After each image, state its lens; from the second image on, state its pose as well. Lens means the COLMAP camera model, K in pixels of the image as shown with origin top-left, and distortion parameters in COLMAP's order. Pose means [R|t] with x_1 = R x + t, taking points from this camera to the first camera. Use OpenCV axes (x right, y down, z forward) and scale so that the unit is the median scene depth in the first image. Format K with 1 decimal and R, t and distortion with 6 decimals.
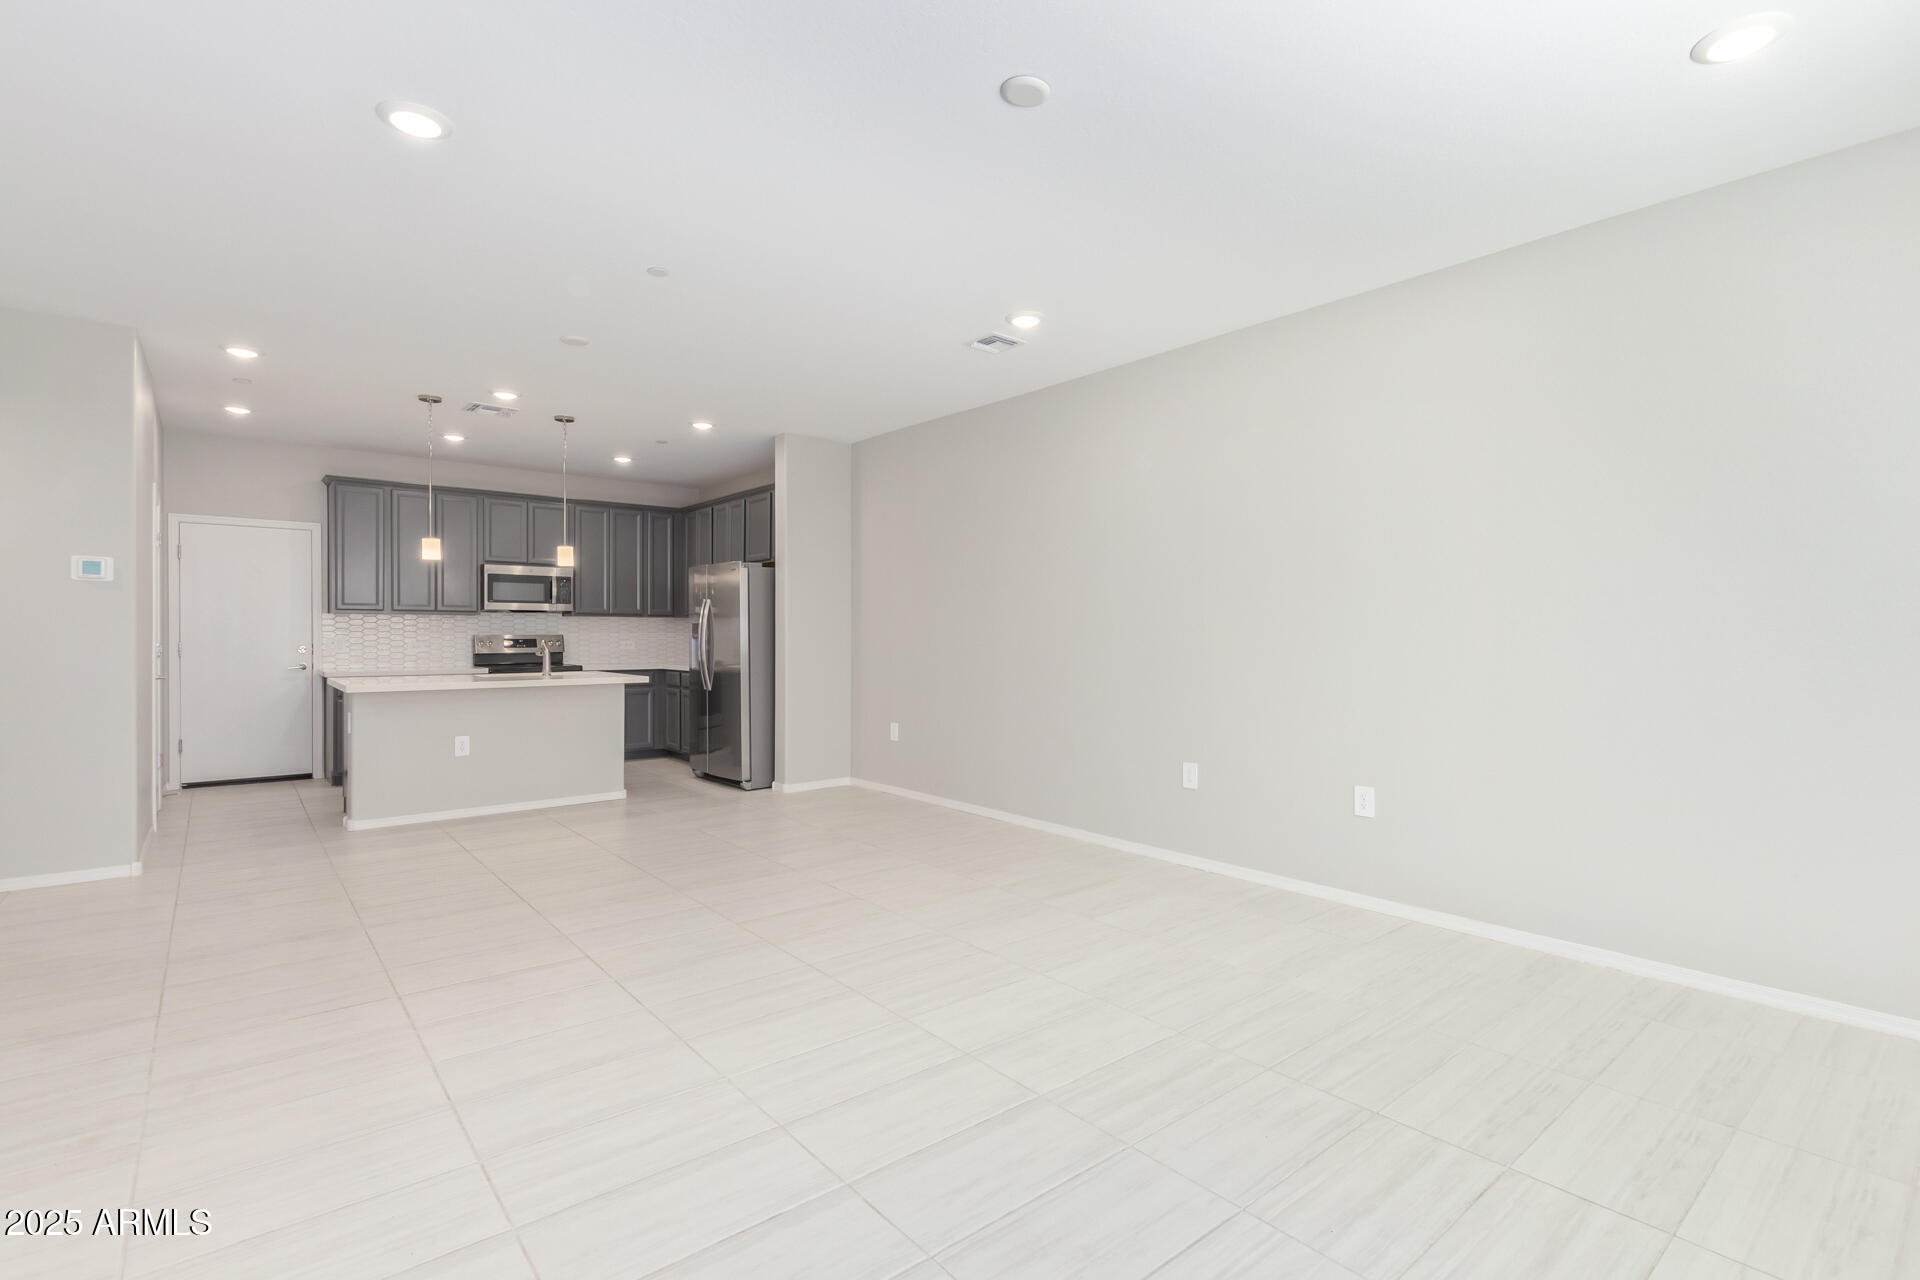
lens RADIAL K [[883.0, 0, 964.7], [0, 883.0, 638.7], [0, 0, 1]] dist [0.001696, -0.000570]
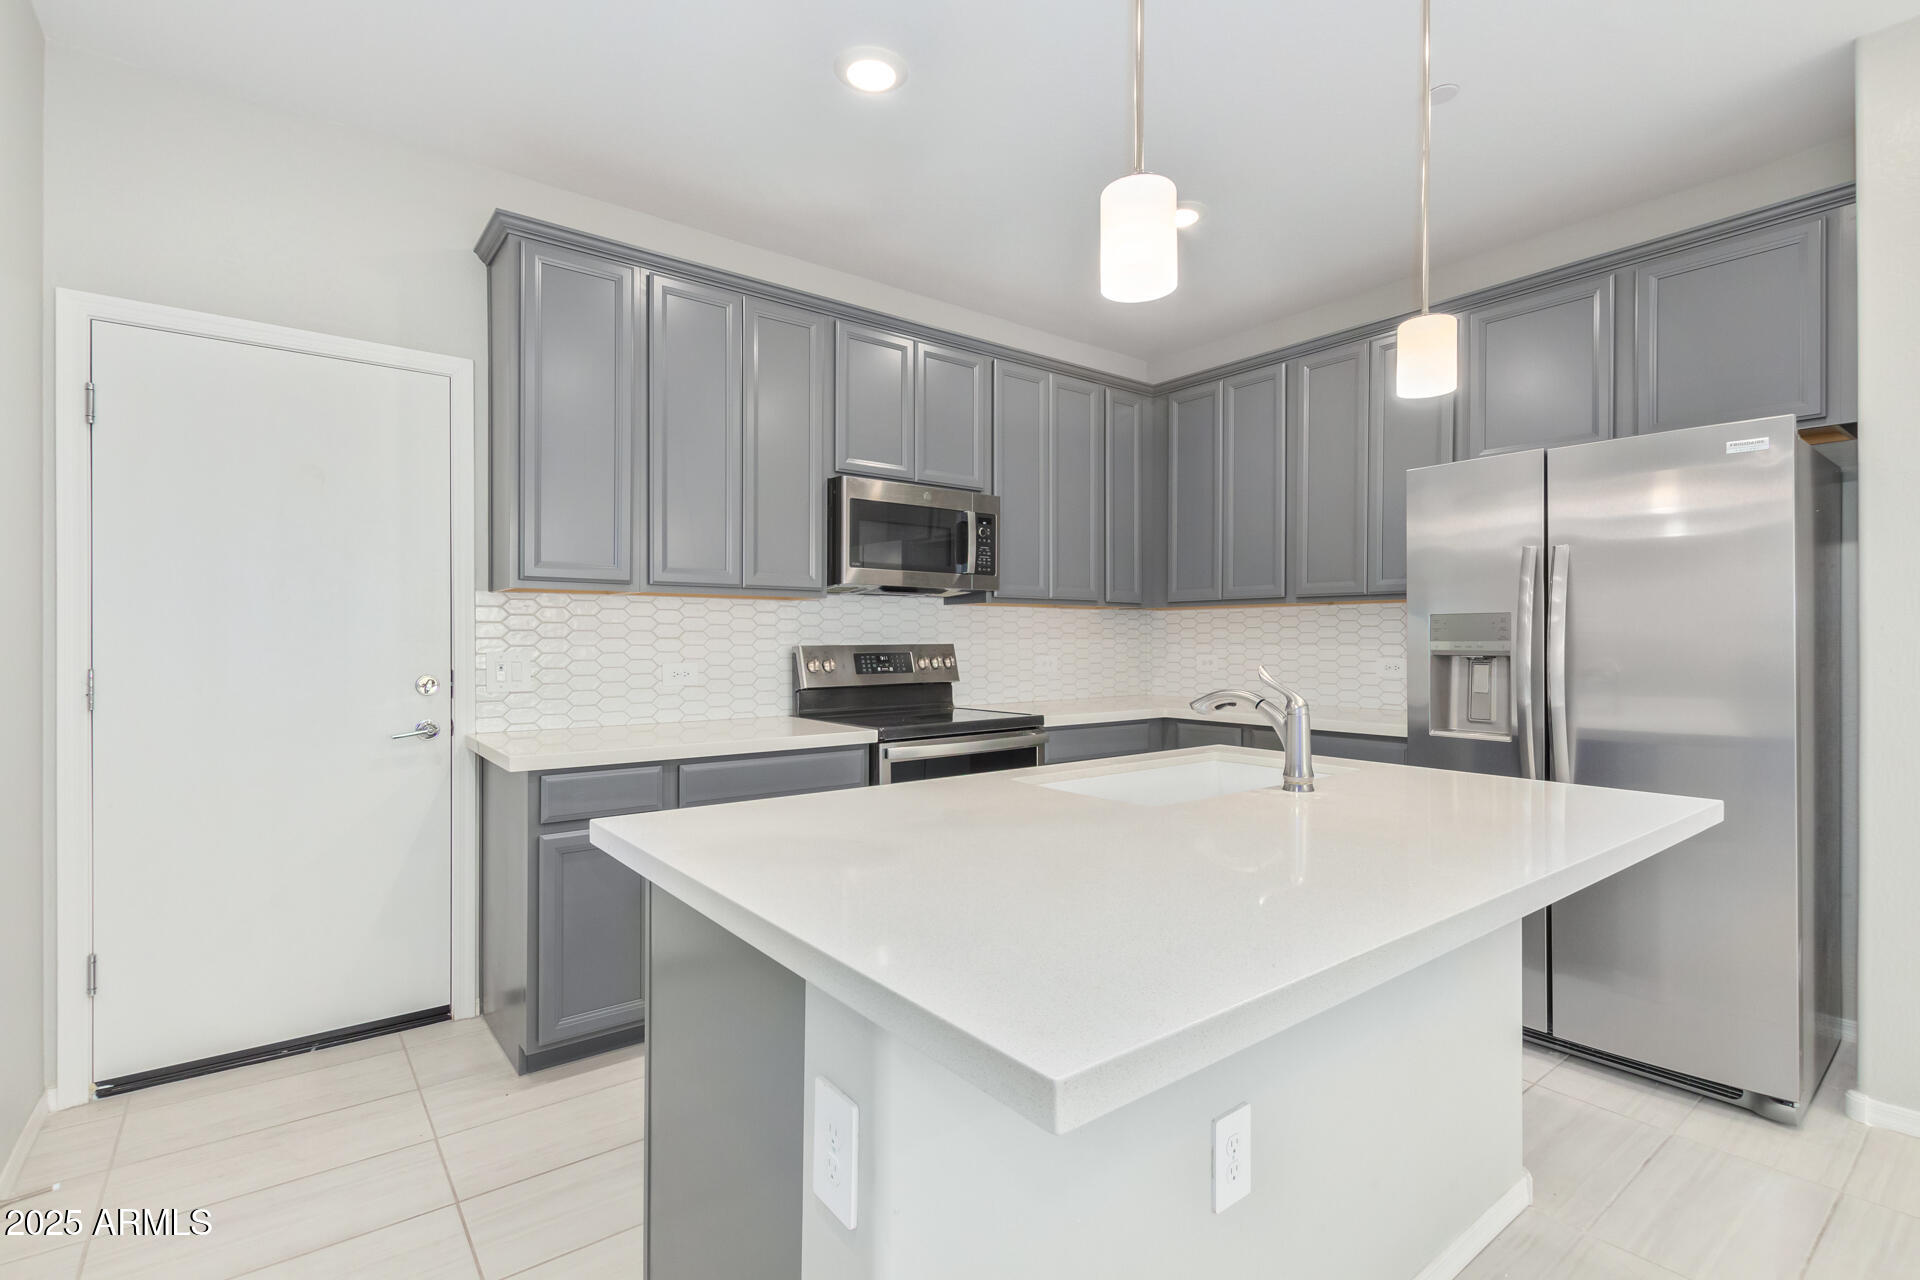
lens RADIAL K [[931.4, 0, 1006.7], [0, 931.4, 639.6], [0, 0, 1]] dist [0.003469, 0.000115]
pose [[0.999361, -0.002588, -0.035653, -0.478474], [0.002391, 0.999982, -0.005557, -0.004494], [0.035667, 0.005468, 0.999349, 0.597958]]
